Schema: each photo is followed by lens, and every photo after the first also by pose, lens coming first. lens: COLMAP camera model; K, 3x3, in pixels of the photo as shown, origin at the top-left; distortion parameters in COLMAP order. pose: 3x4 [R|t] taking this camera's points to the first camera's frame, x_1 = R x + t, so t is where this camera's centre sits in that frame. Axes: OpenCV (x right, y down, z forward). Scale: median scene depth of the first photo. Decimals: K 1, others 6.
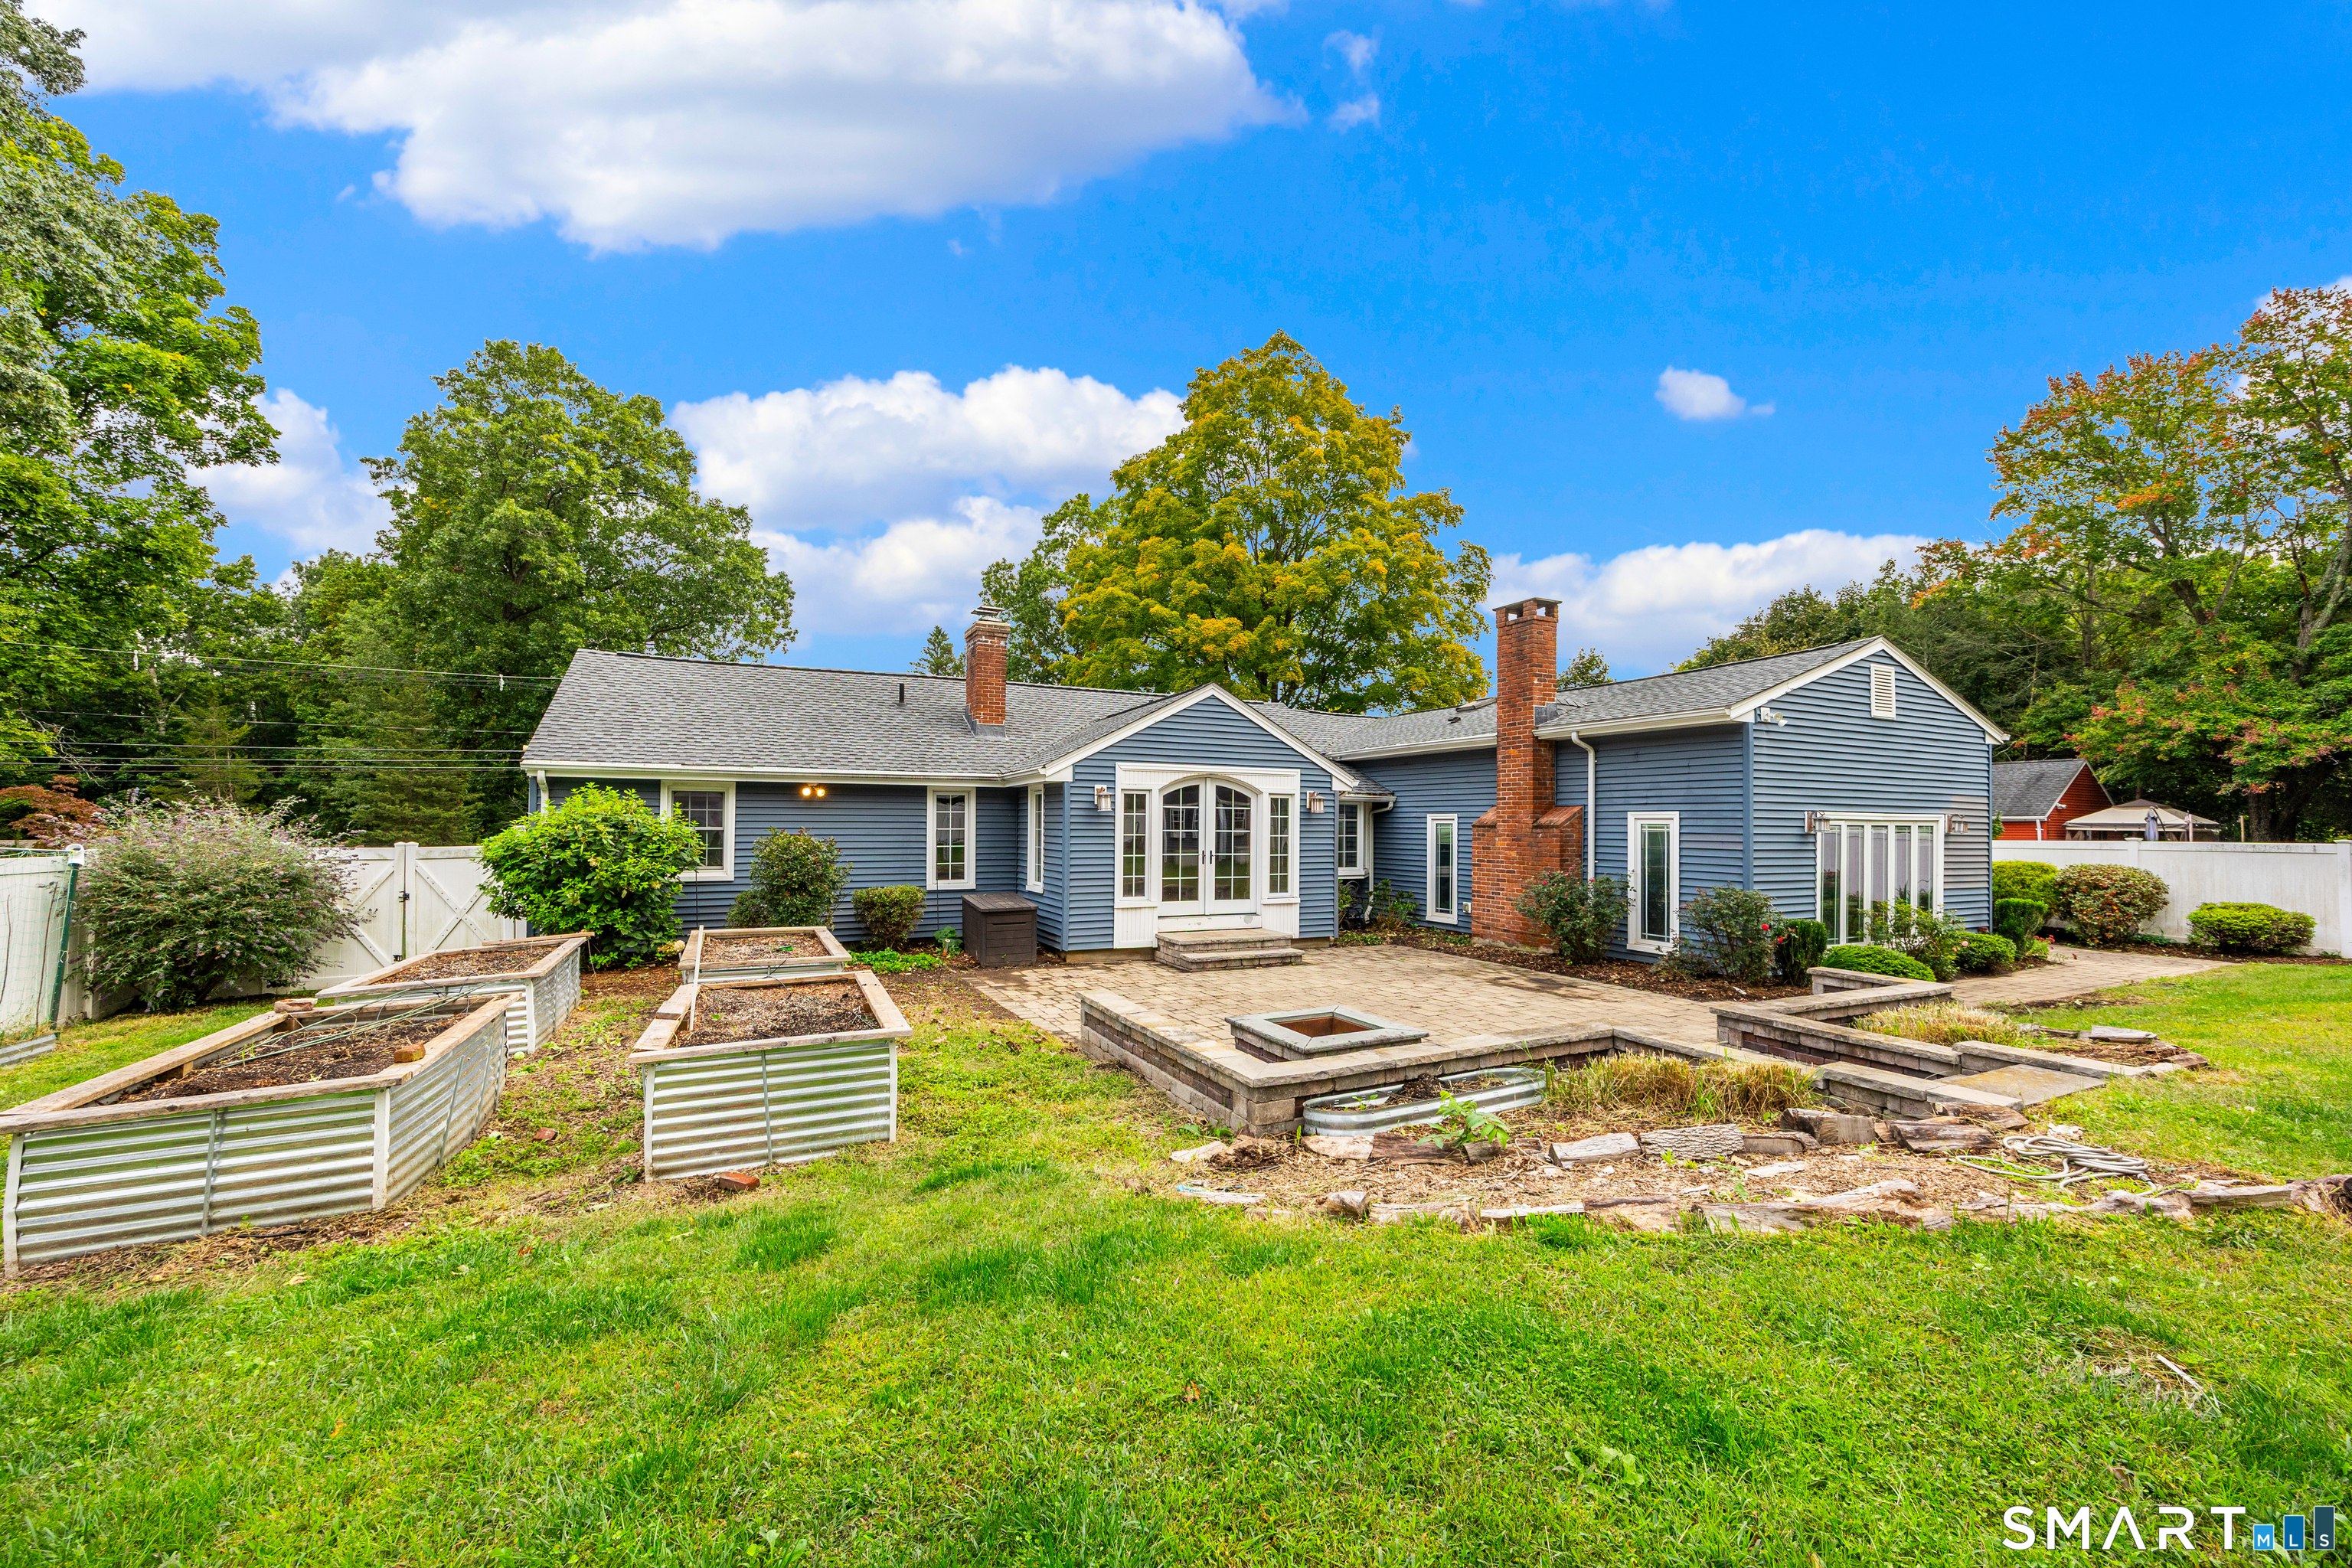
lens RADIAL K [[915.8, 0, 1169.3], [0, 915.8, 798.6], [0, 0, 1]] dist [0.000131, 0.000106]
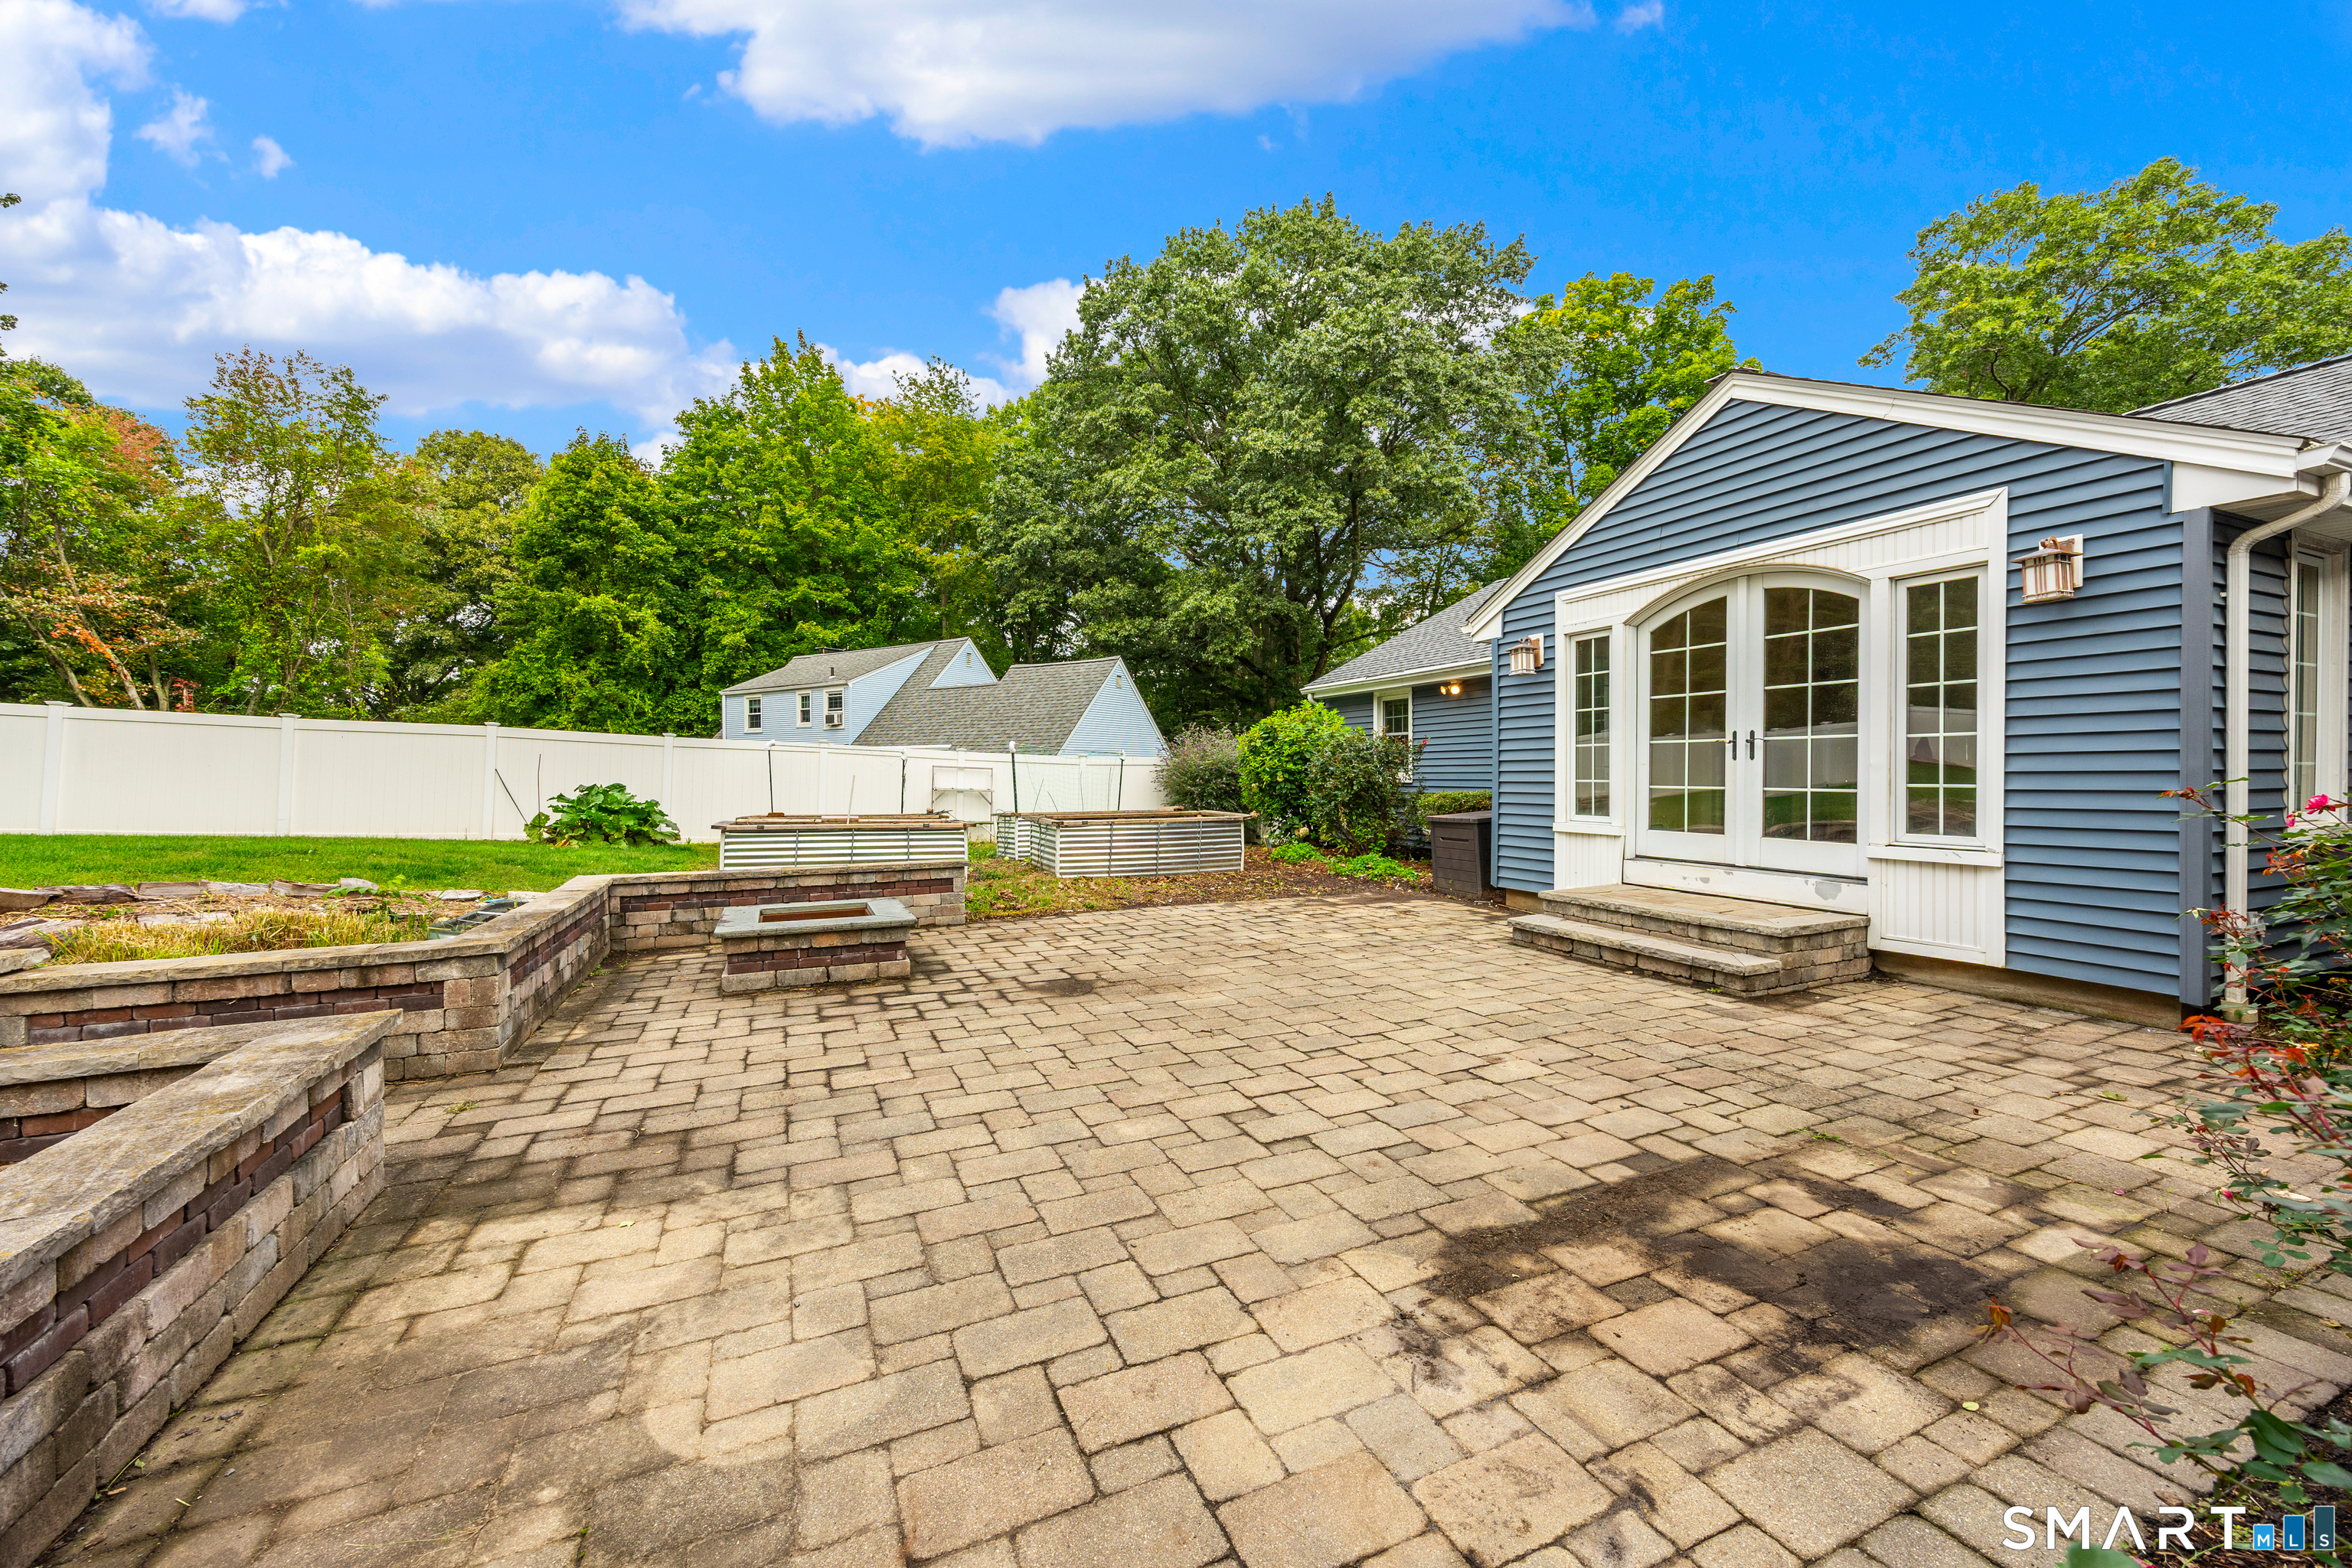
lens RADIAL K [[915.8, 0, 1169.3], [0, 915.8, 798.6], [0, 0, 1]] dist [0.000131, 0.000106]
pose [[-0.053148, 0.021342, -0.998359, 0.543188], [0.036845, 0.999133, 0.019398, 0.072675], [0.997907, -0.035753, -0.053889, 0.741409]]
